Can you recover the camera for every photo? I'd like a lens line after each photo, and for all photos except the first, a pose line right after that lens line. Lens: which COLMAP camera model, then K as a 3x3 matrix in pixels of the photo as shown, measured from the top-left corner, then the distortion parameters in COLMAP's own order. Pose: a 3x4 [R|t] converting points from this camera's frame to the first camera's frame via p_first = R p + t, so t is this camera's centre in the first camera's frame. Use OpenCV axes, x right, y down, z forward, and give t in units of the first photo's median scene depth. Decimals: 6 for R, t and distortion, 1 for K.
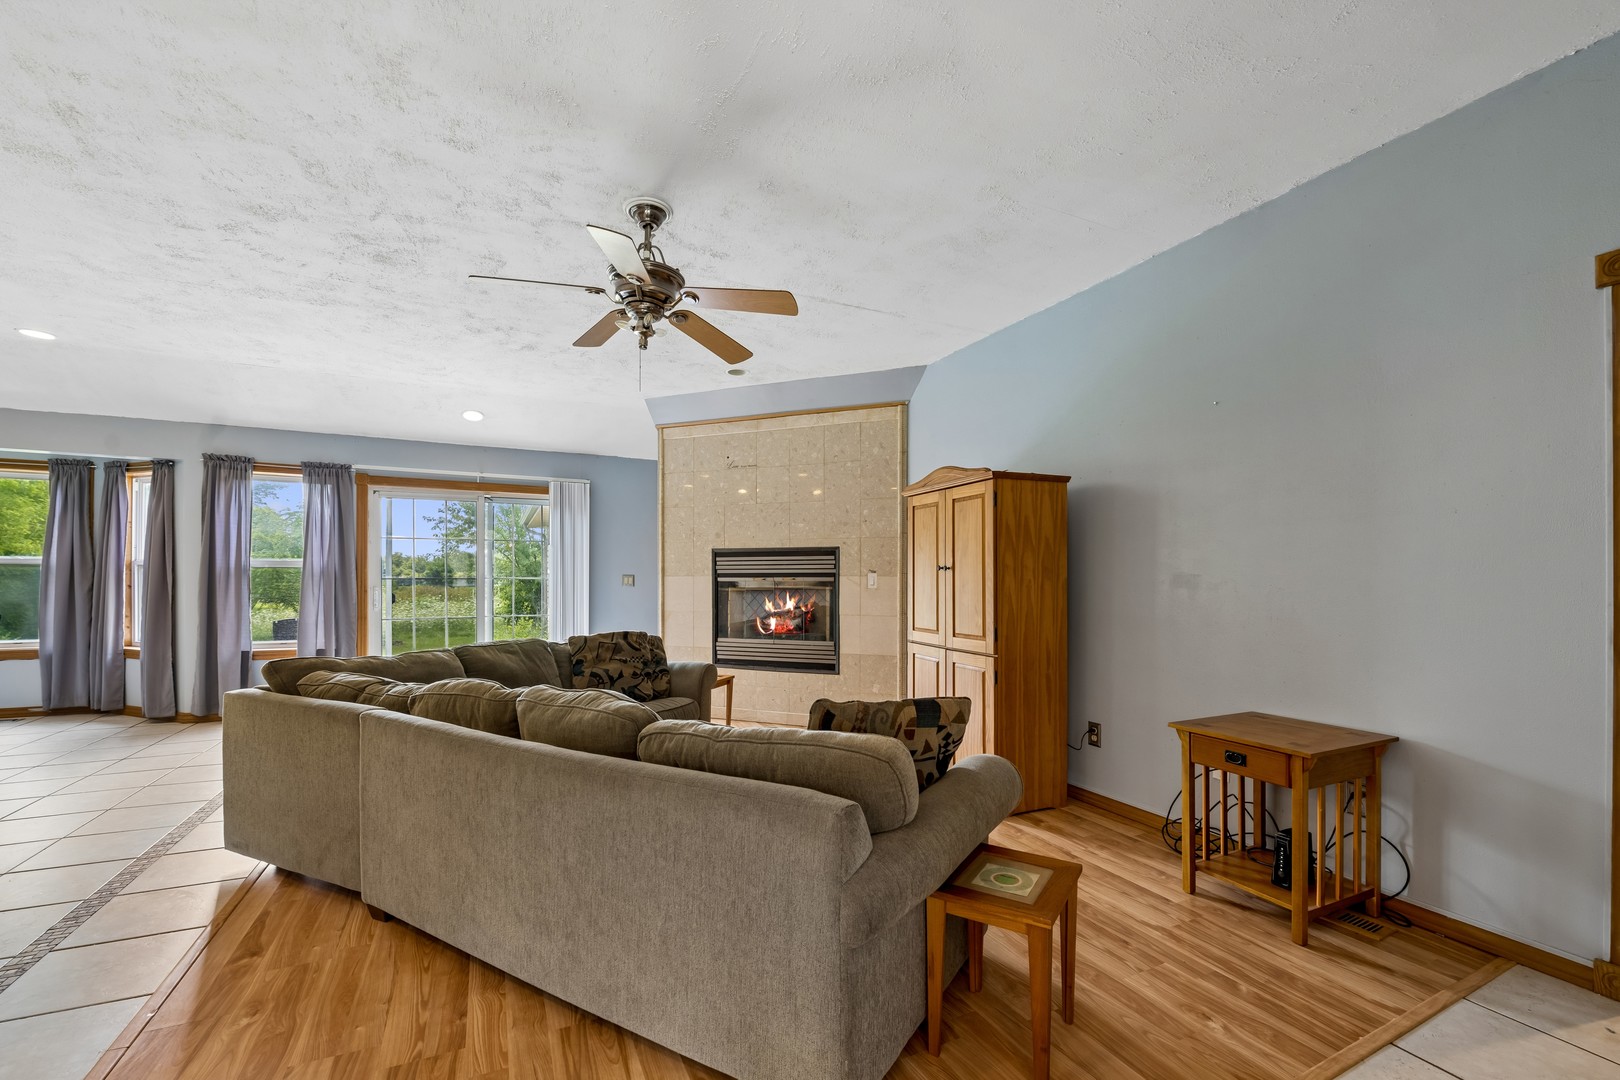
lens RADIAL K [[662.4, 0, 804.5], [0, 662.4, 585.1], [0, 0, 1]] dist [-0.002319, -0.000296]
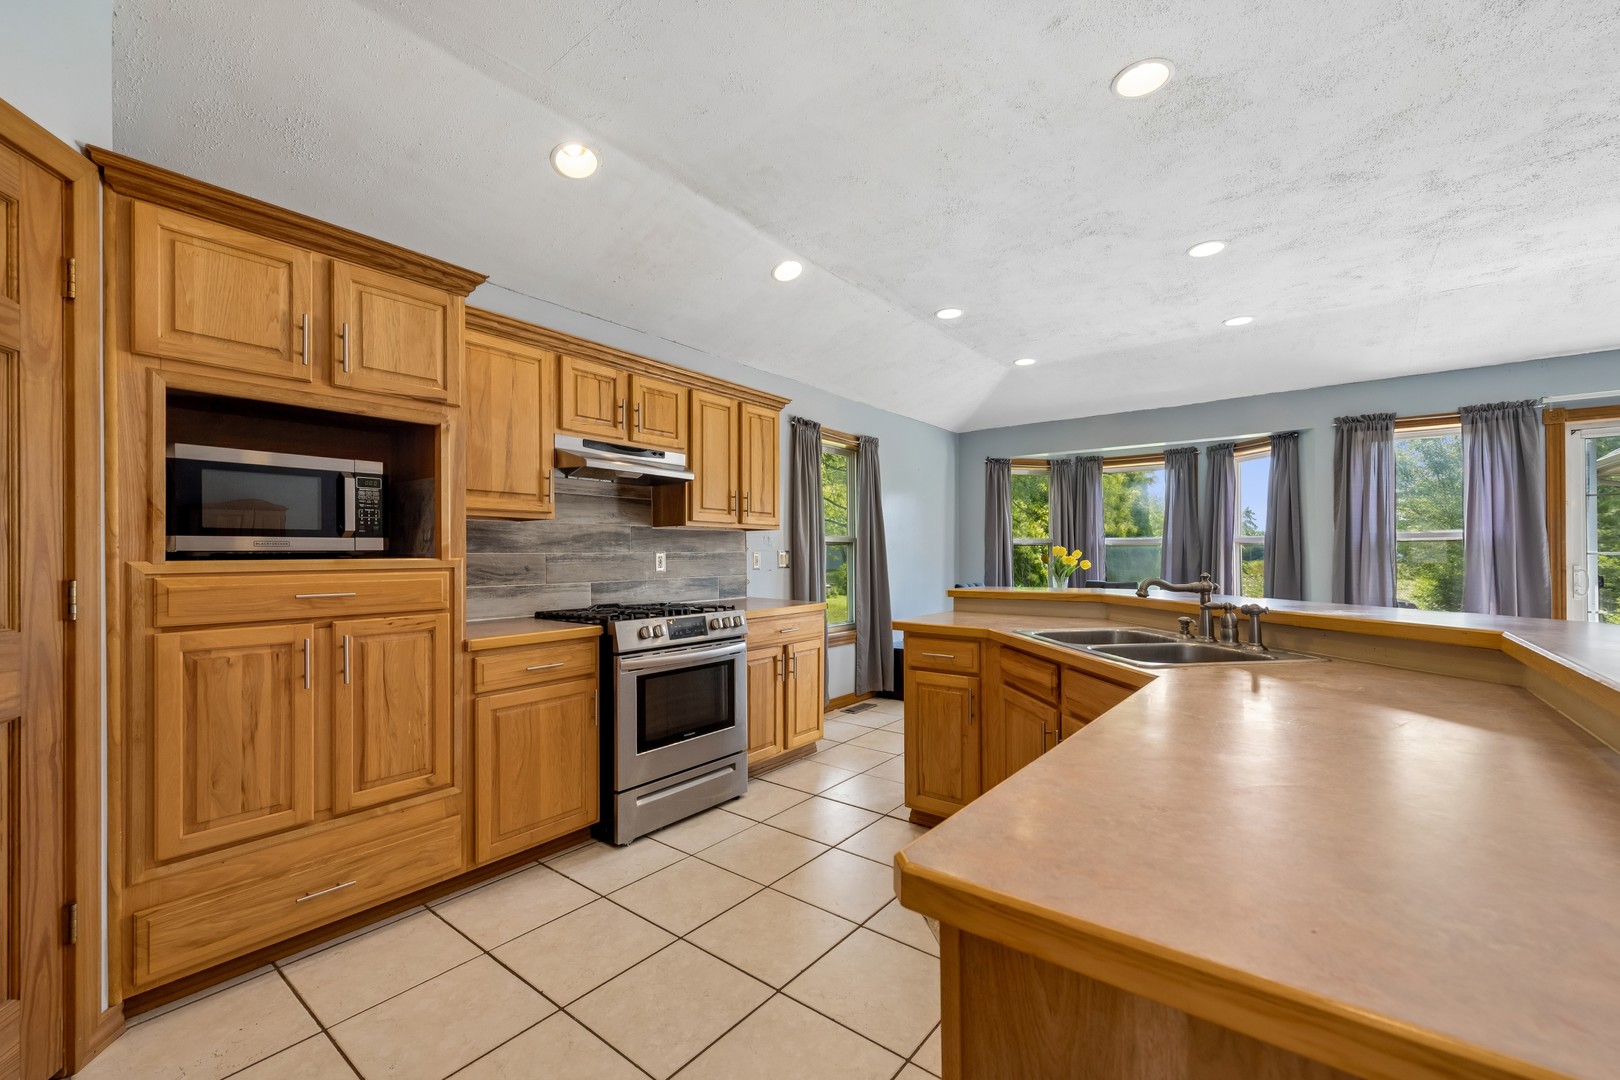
lens RADIAL K [[650.5, 0, 813.9], [0, 650.5, 557.4], [0, 0, 1]] dist [0.010426, -0.000170]
pose [[0.454866, -0.001346, -0.890559, -0.422502], [-0.000927, 0.999998, -0.001985, -0.003766], [0.890560, 0.001729, 0.454863, -0.051824]]
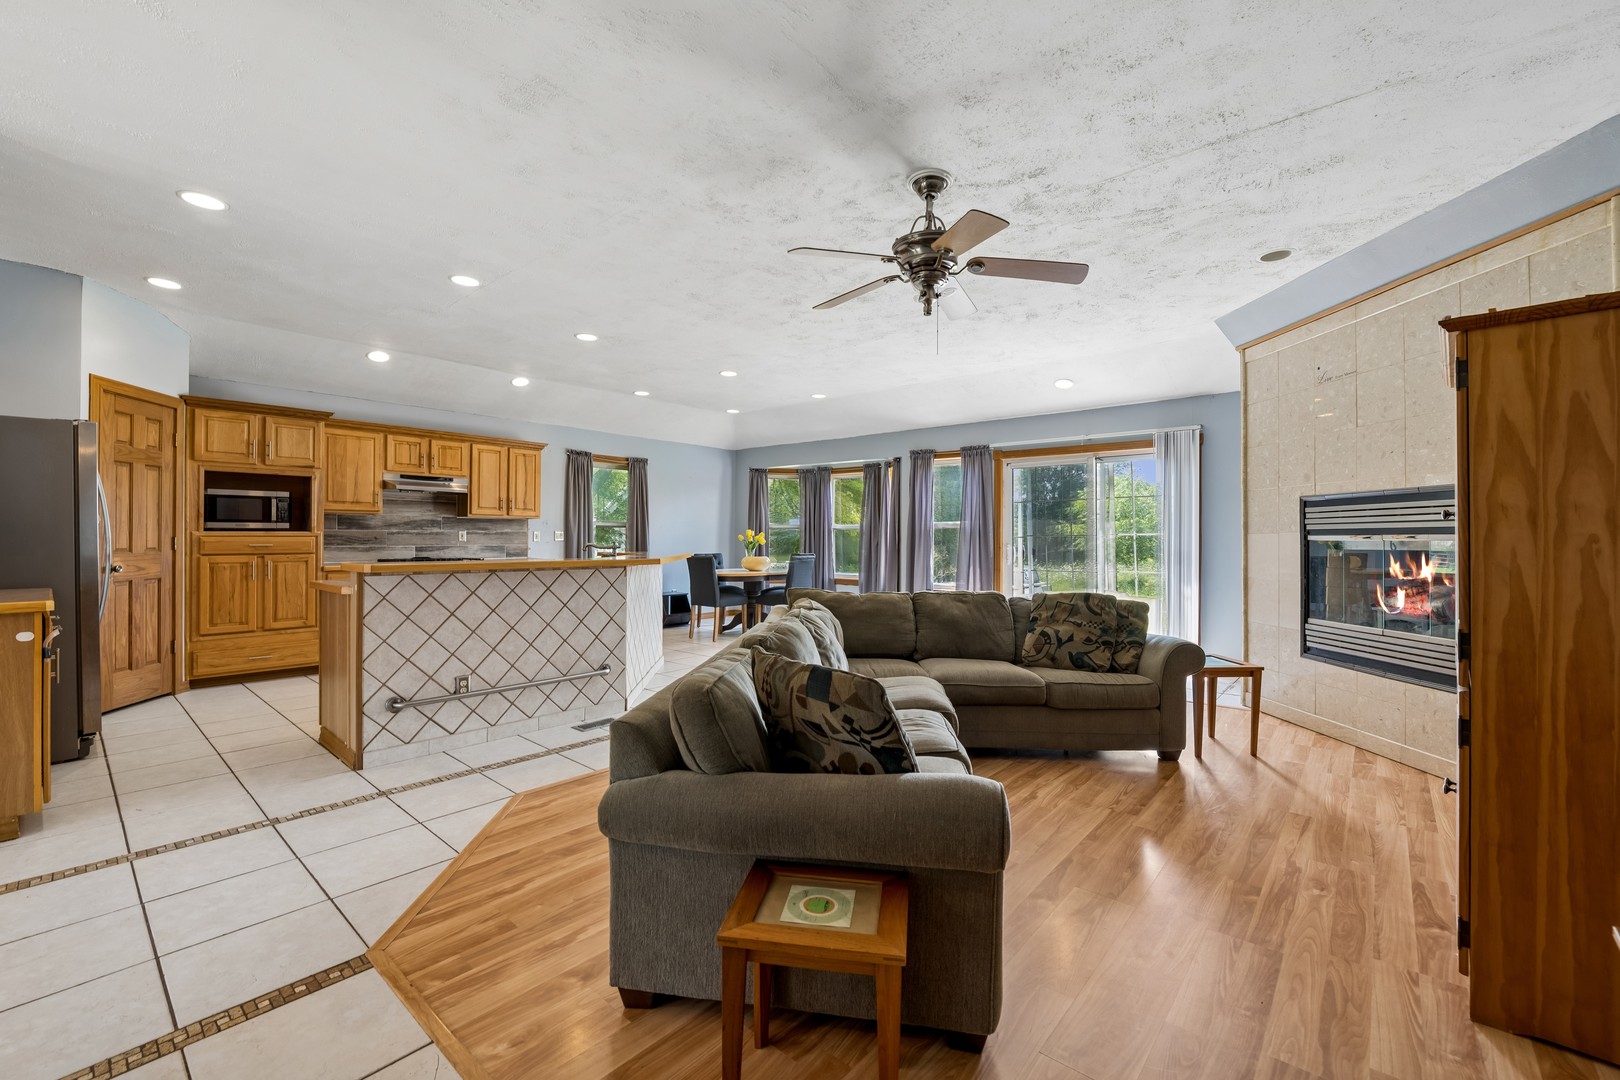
lens RADIAL K [[666.0, 0, 810.0], [0, 666.0, 540.0], [0, 0, 1]] dist [-0.002085, -0.000220]
pose [[0.403699, 0.003867, -0.914884, 0.330518], [-0.011718, 0.999931, -0.000945, 0.000786], [0.914817, 0.011102, 0.403717, 0.209409]]
